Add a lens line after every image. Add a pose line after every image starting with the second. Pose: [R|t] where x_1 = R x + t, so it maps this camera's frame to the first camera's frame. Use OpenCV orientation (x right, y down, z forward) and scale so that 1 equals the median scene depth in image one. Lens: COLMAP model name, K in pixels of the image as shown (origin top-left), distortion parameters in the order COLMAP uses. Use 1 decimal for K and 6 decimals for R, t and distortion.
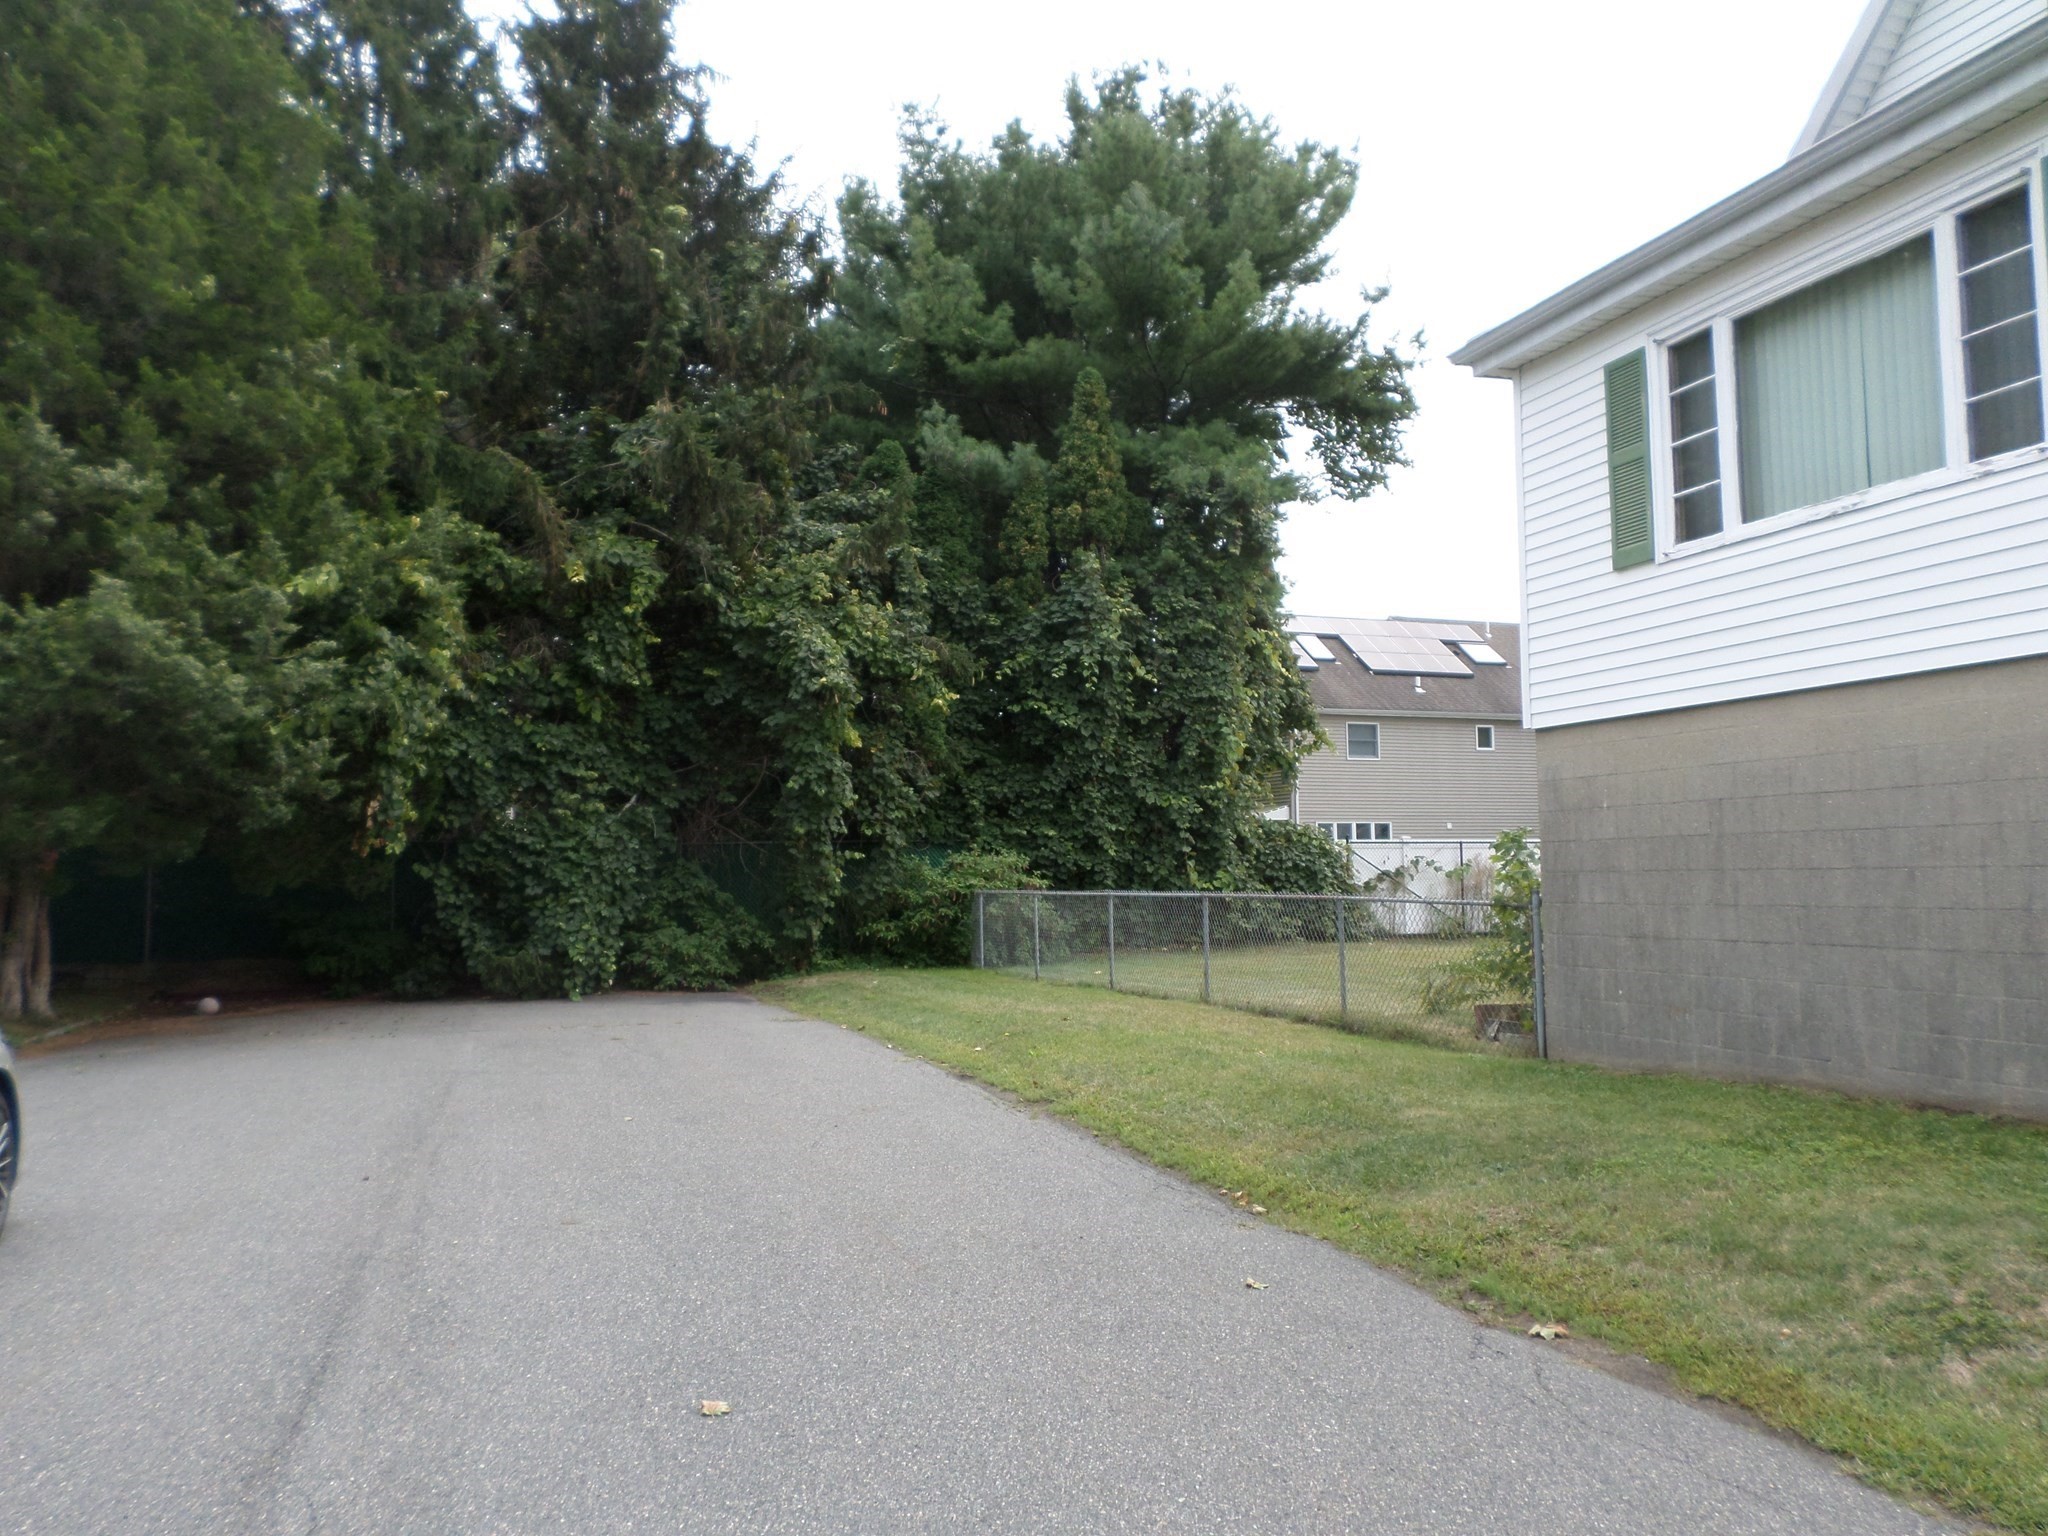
lens RADIAL K [[1545.5, 0, 1024.0], [0, 1545.5, 768.0], [0, 0, 1]] dist [0.033672, -0.035098]
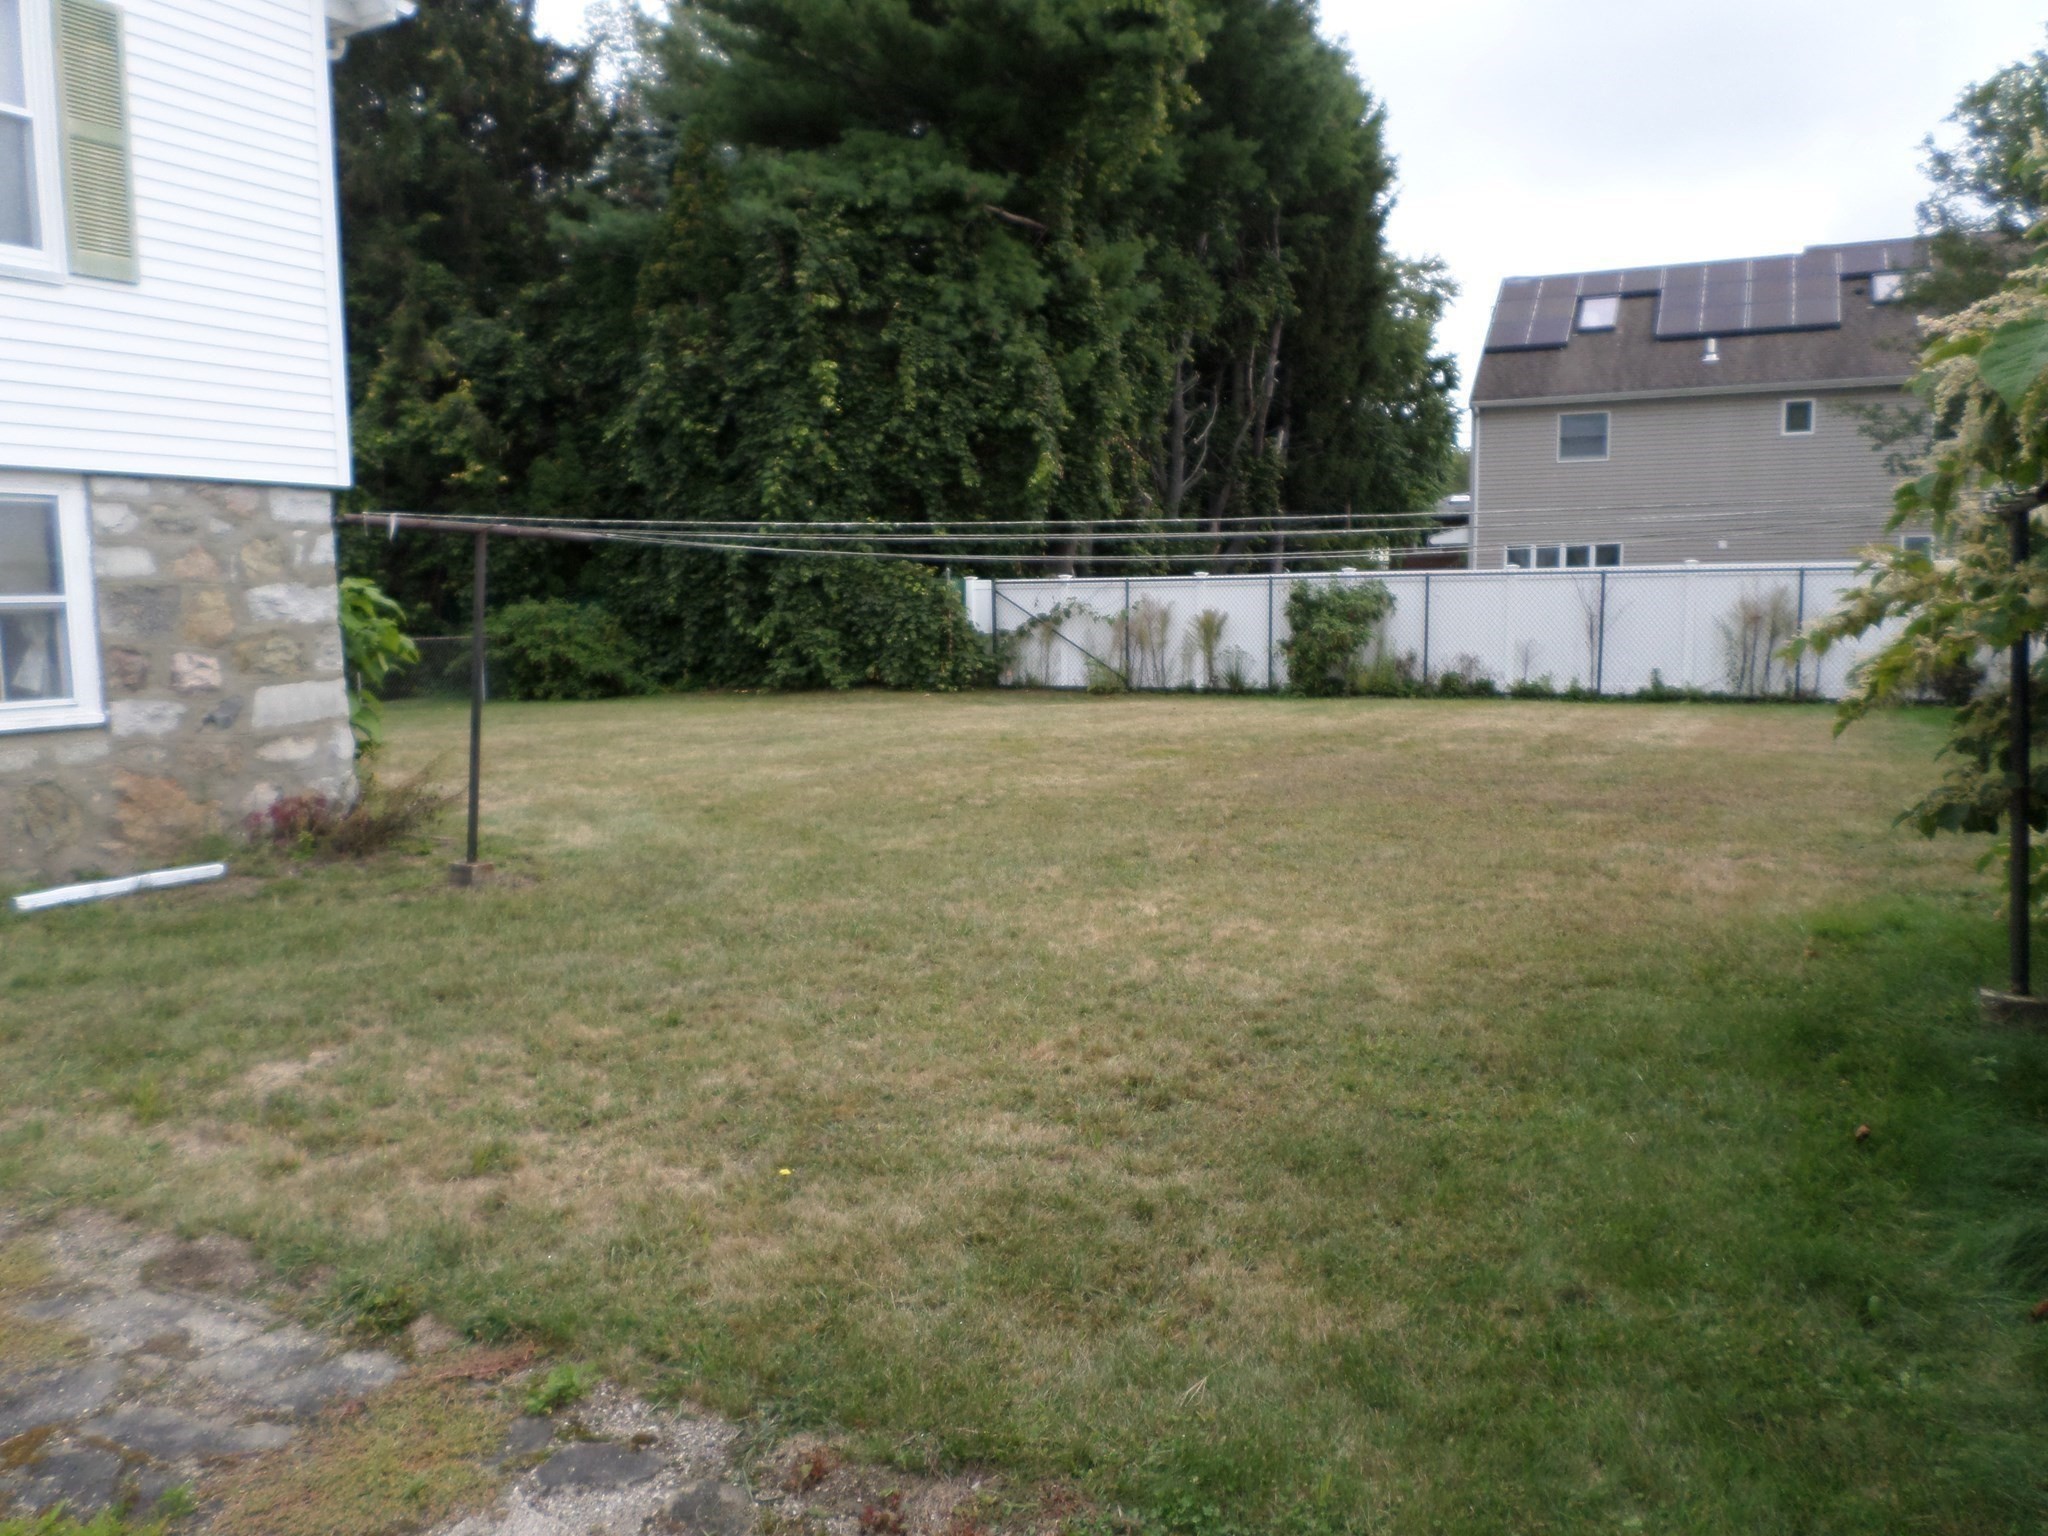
lens RADIAL K [[1550.2, 0, 1024.0], [0, 1550.2, 768.0], [0, 0, 1]] dist [-0.012309, -0.002327]
pose [[0.670470, 0.087635, -0.736743, 0.882325], [0.051557, 0.985096, 0.164095, 0.006190], [0.740143, -0.148005, 0.655959, 0.393118]]
